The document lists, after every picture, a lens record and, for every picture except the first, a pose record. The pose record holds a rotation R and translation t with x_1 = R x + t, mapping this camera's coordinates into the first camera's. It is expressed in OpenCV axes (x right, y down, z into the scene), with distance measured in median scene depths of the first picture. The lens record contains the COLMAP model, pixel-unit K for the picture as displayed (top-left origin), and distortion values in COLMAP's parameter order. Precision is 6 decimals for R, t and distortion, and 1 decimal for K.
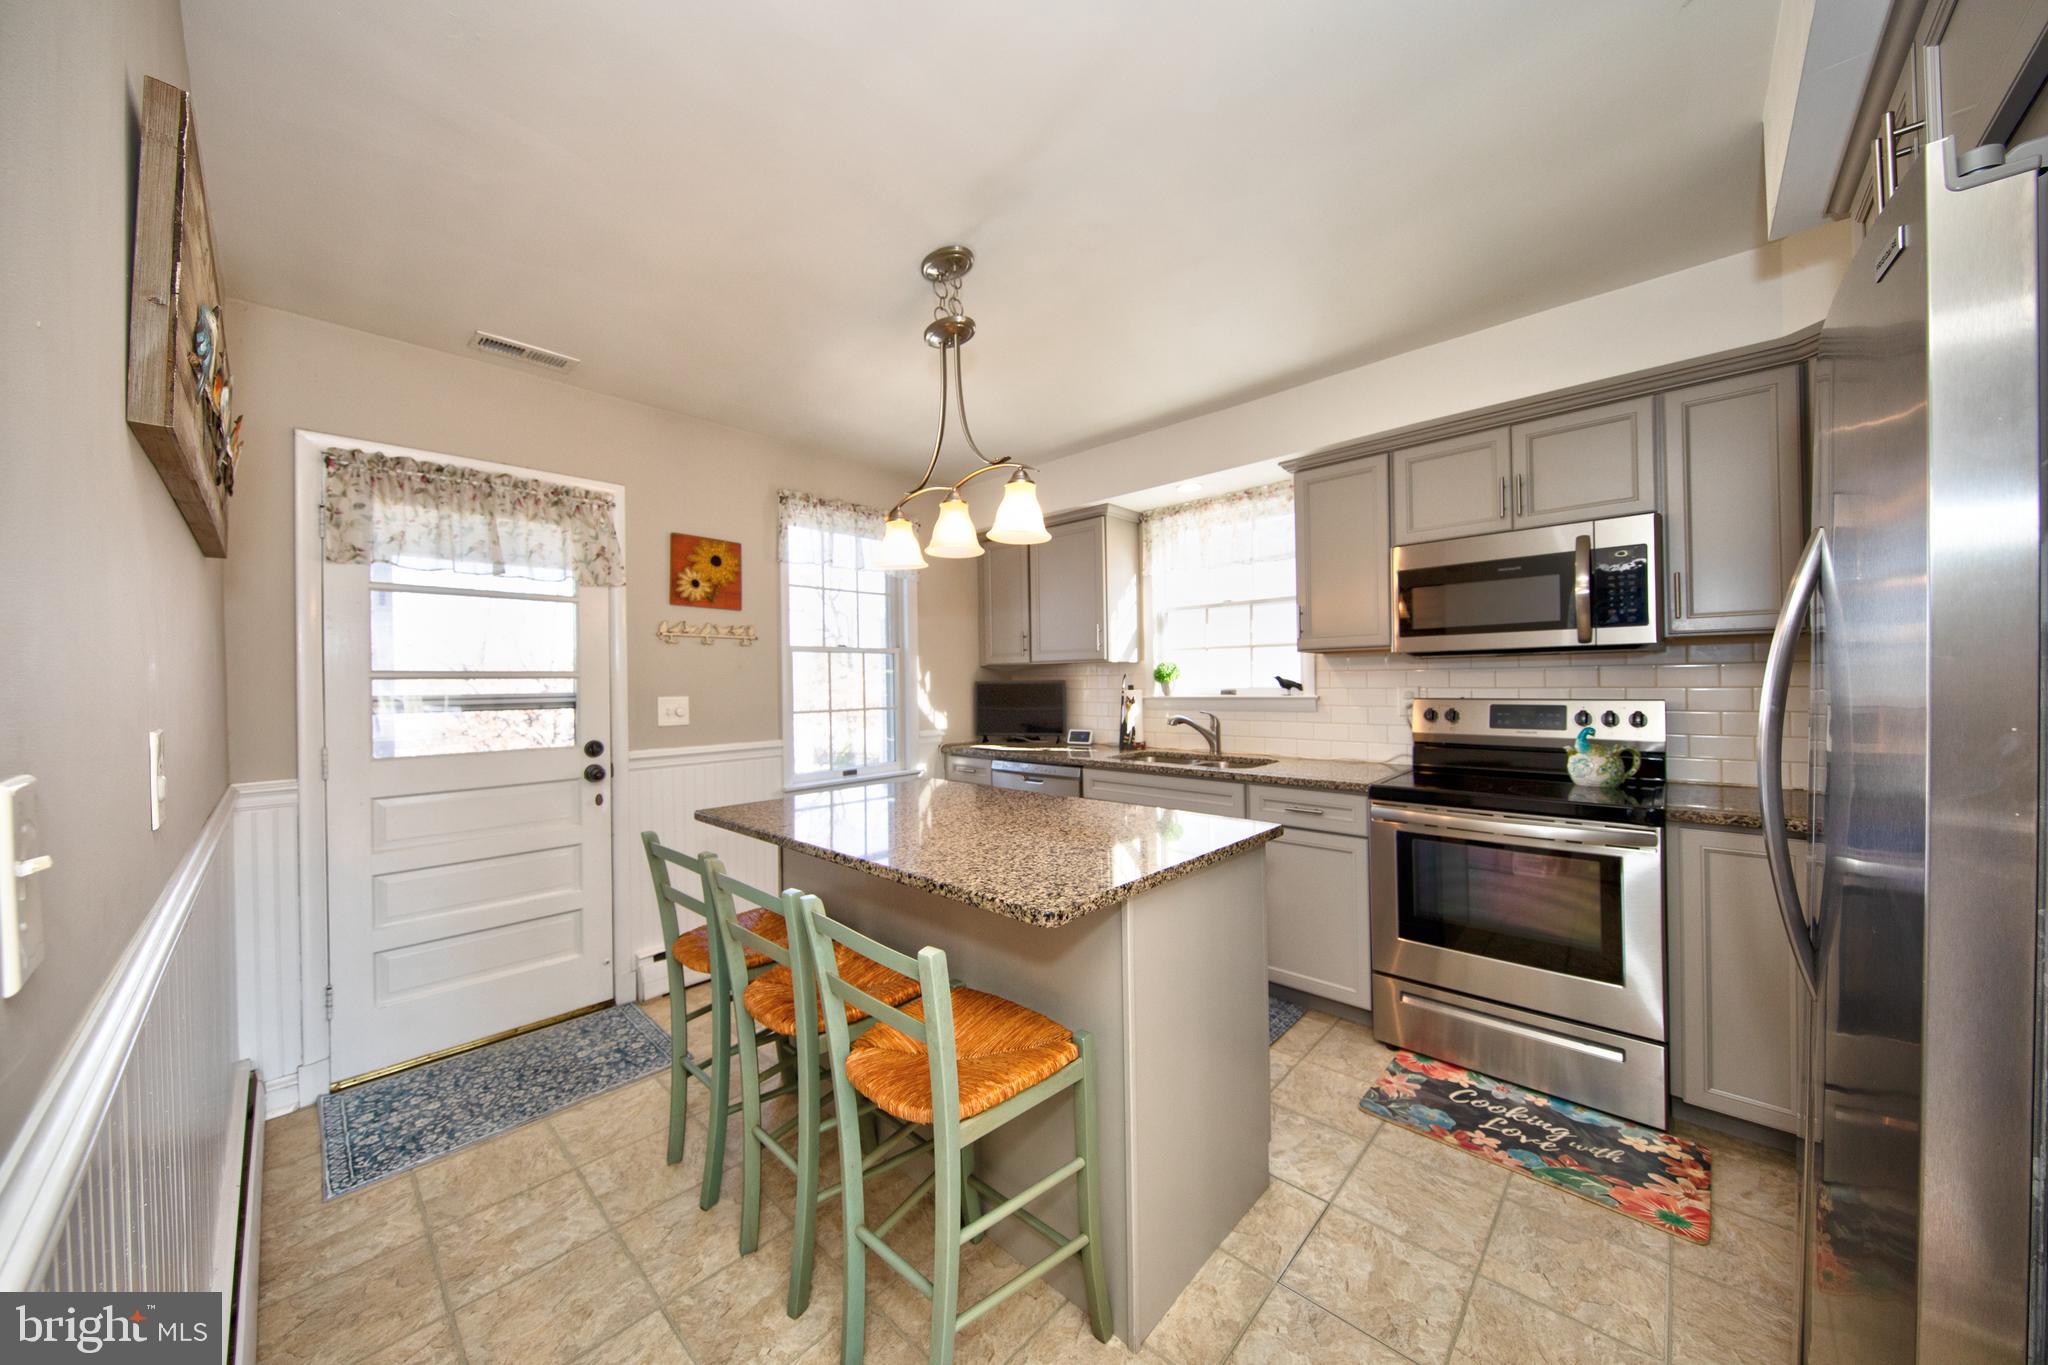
lens RADIAL K [[696.7, 0, 1030.2], [0, 696.7, 686.8], [0, 0, 1]] dist [0.000028, -0.000013]
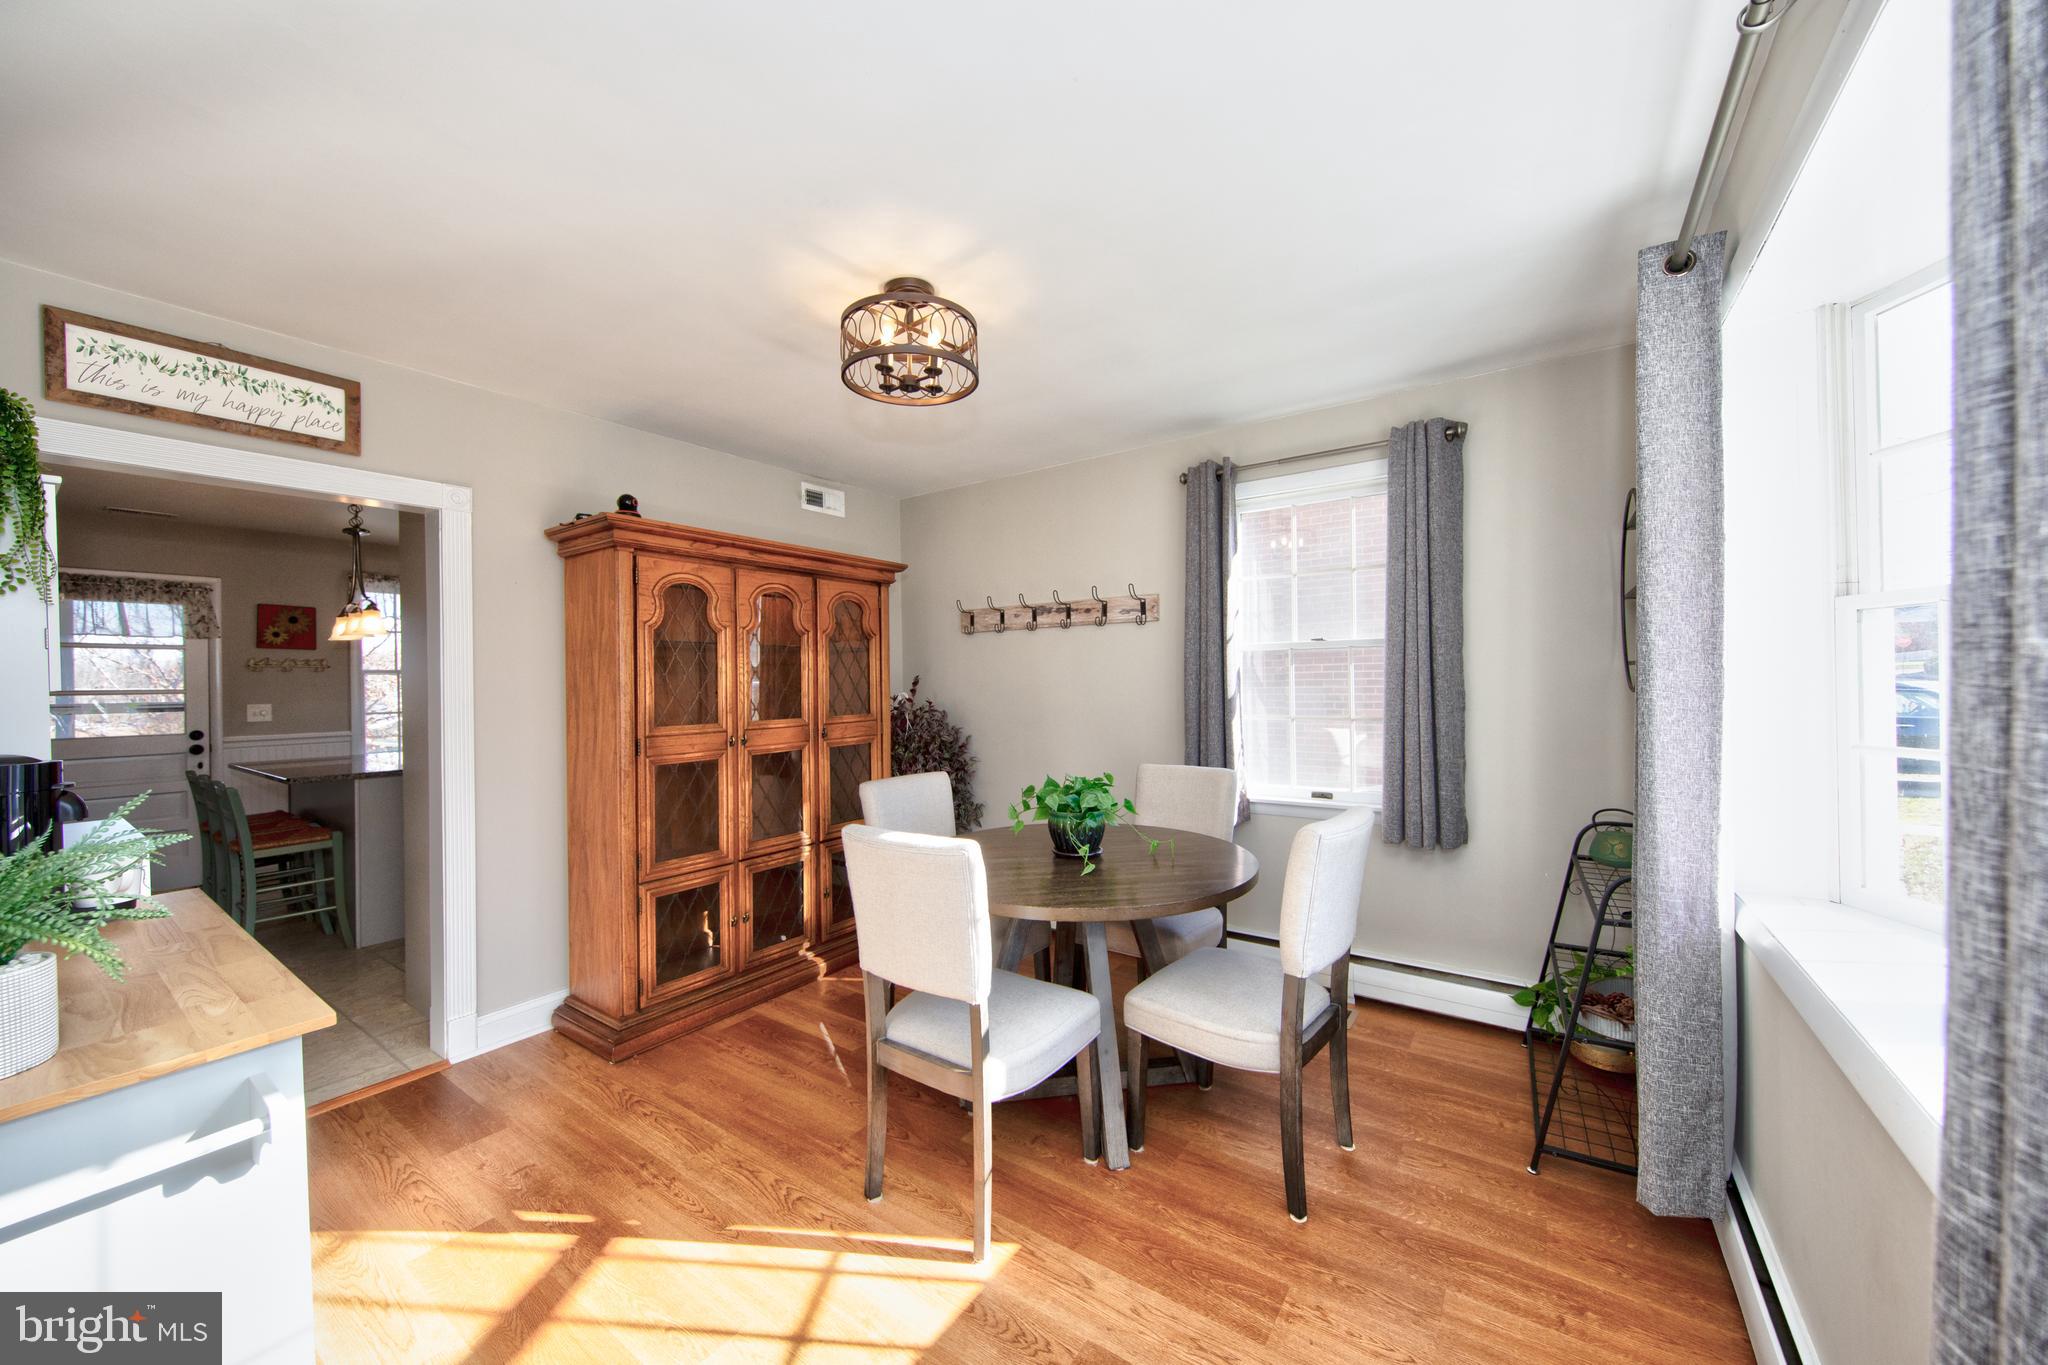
lens RADIAL K [[749.5, 0, 1021.9], [0, 749.5, 685.4], [0, 0, 1]] dist [-0.001148, -0.000006]
pose [[0.991311, -0.000890, 0.131536, 1.097352], [0.000987, 0.999999, -0.000671, -0.028079], [-0.131535, 0.000795, 0.991311, -1.042638]]
